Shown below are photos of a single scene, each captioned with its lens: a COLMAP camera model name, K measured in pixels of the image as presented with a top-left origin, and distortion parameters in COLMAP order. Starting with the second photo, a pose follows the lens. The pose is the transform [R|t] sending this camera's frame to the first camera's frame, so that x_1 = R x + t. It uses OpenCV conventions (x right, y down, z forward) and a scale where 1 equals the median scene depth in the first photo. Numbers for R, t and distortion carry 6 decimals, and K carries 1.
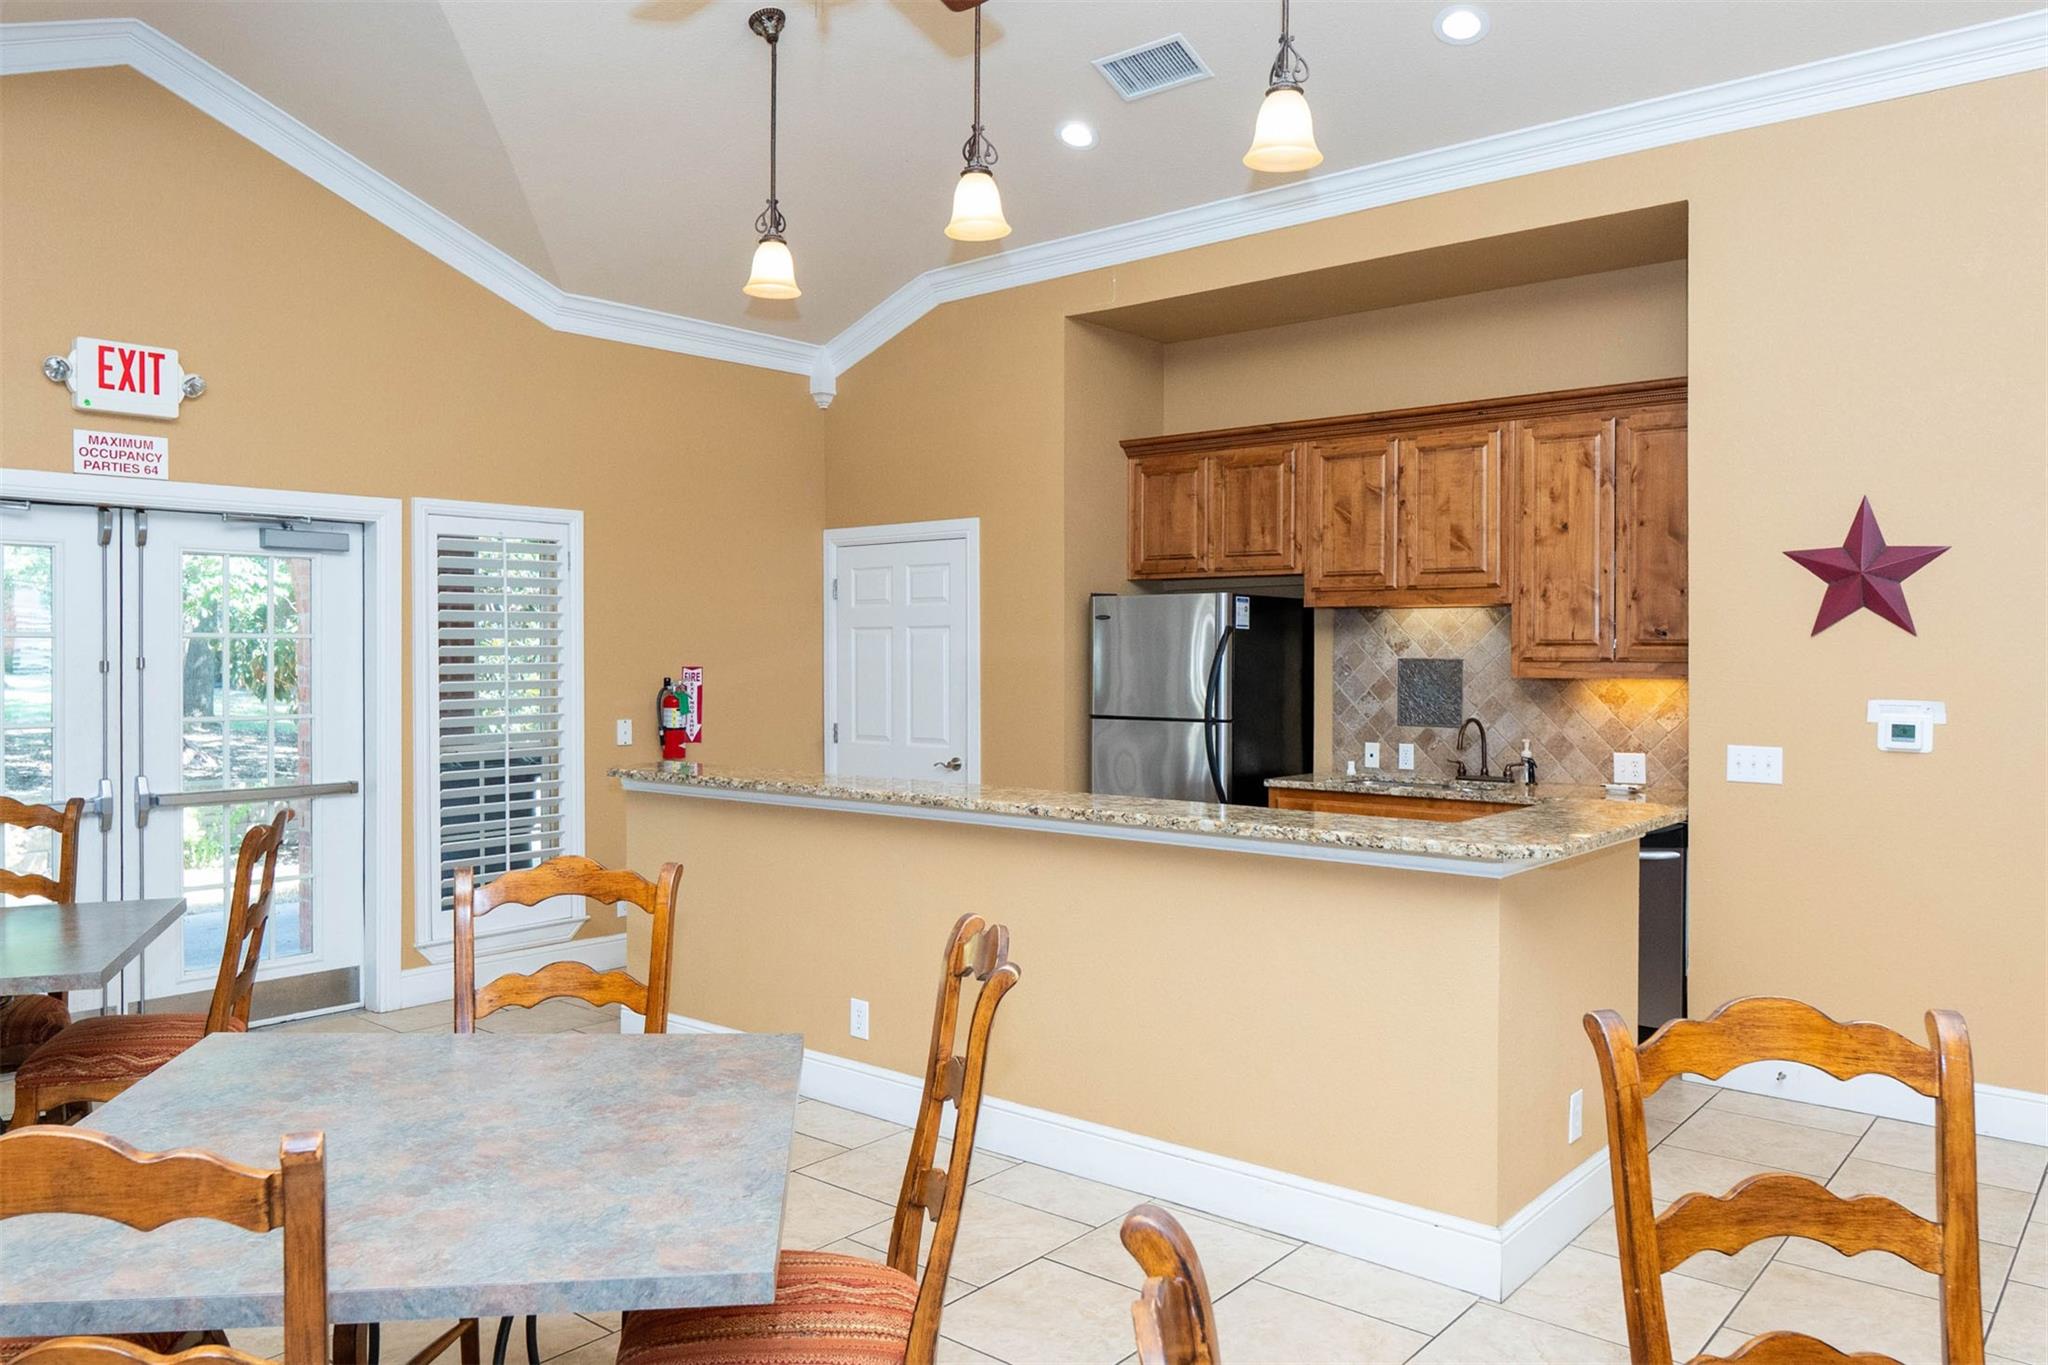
lens RADIAL K [[1438.1, 0, 1036.3], [0, 1438.1, 656.6], [0, 0, 1]] dist [-0.002683, 0.001501]
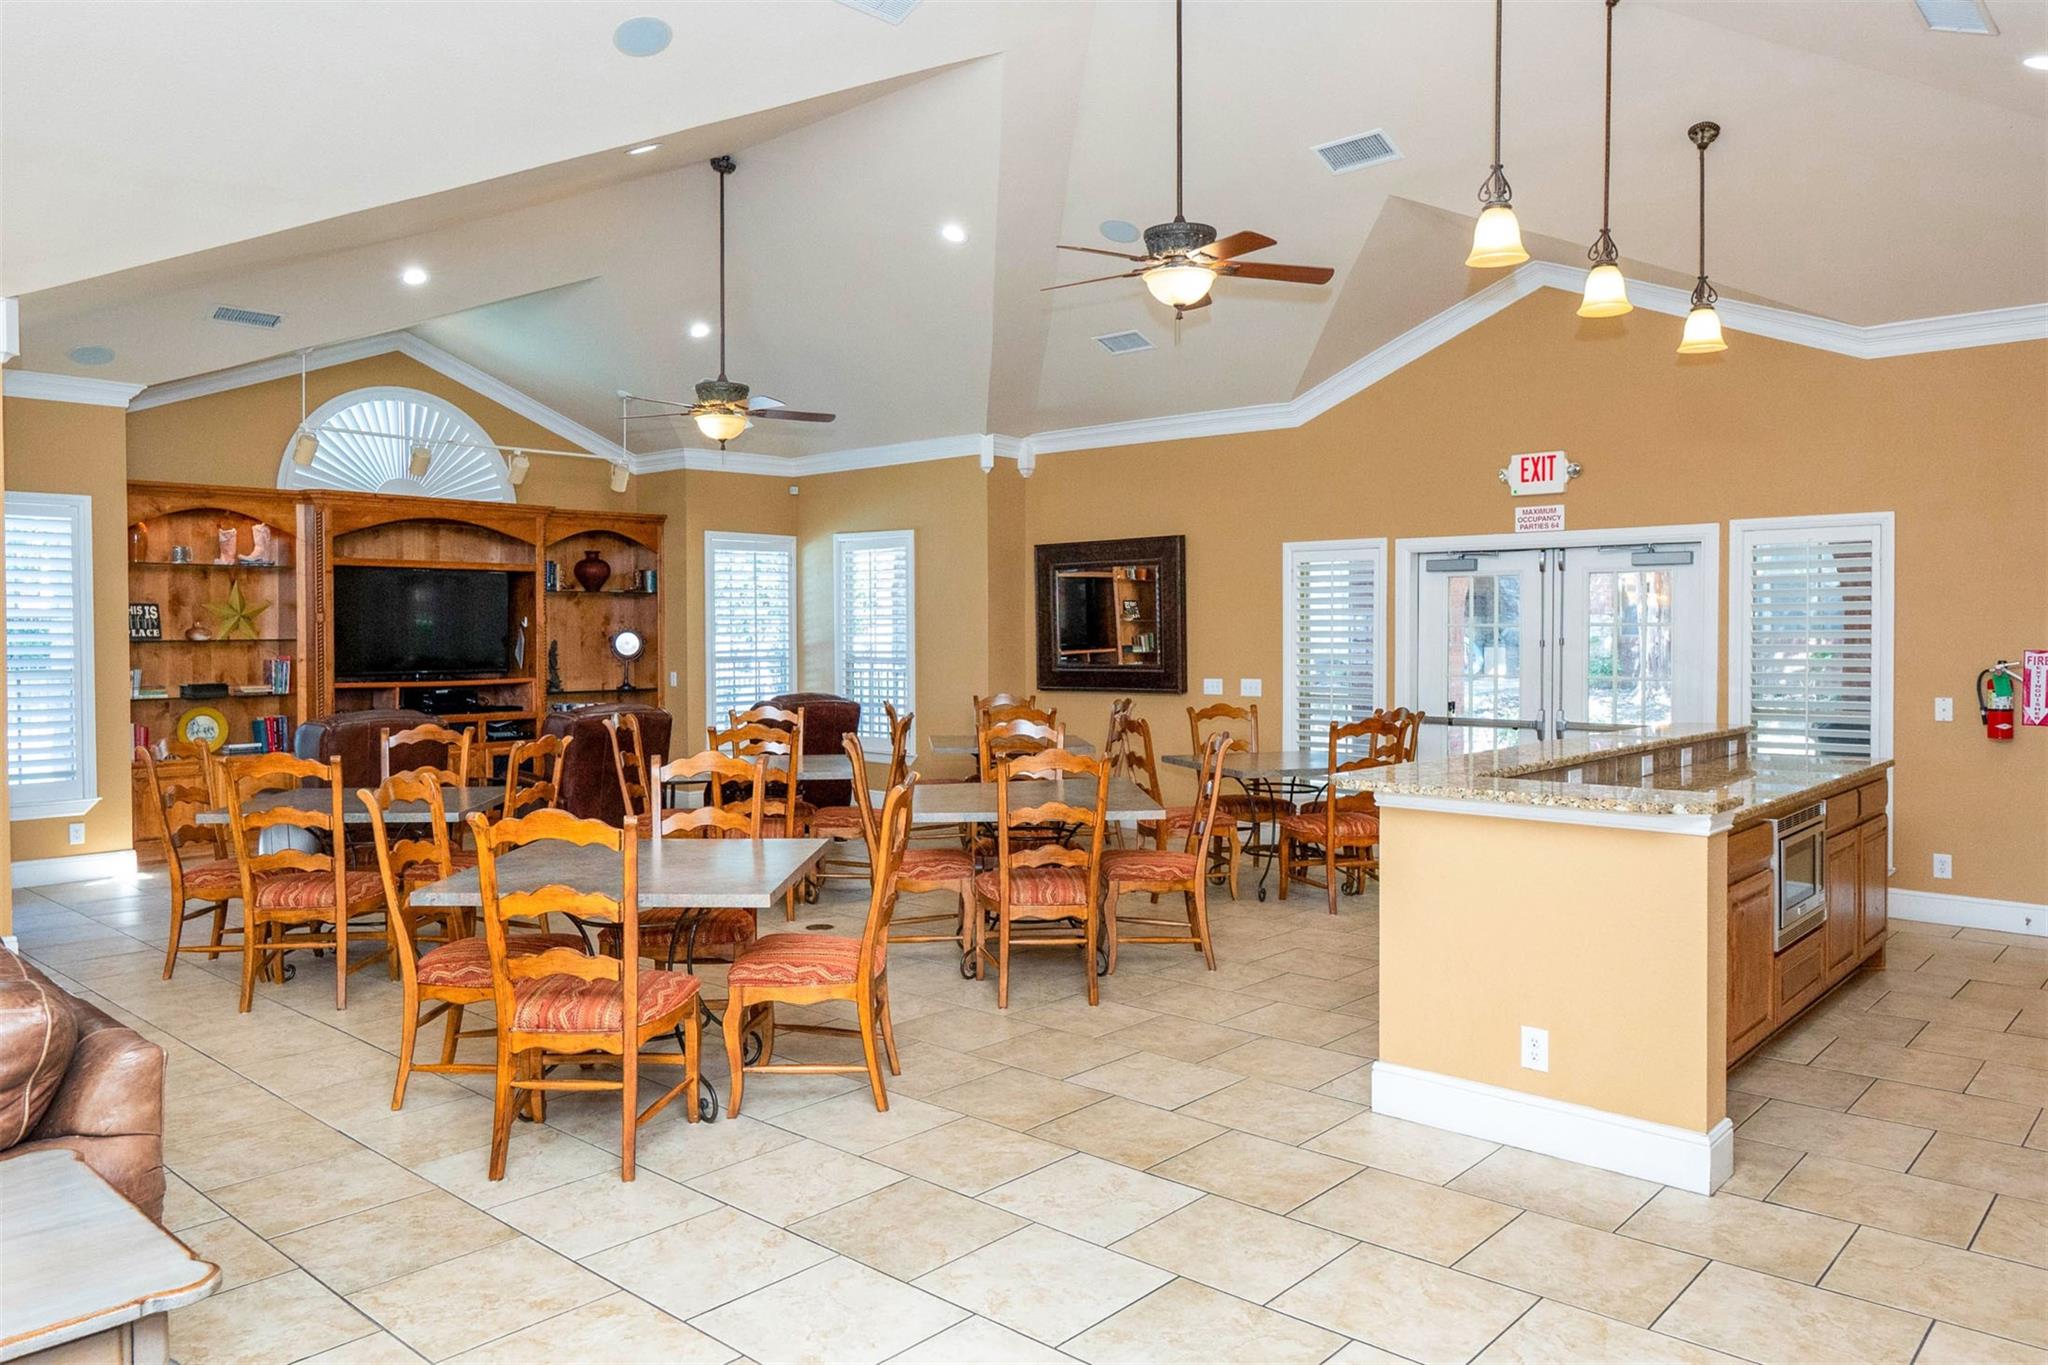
lens RADIAL K [[1438.1, 0, 1036.3], [0, 1438.1, 656.6], [0, 0, 1]] dist [-0.002683, 0.001501]
pose [[-0.028815, 0.016544, -0.999448, 1.049798], [-0.003834, 0.999854, 0.016662, -0.003547], [0.999577, 0.004312, -0.028747, 0.444605]]
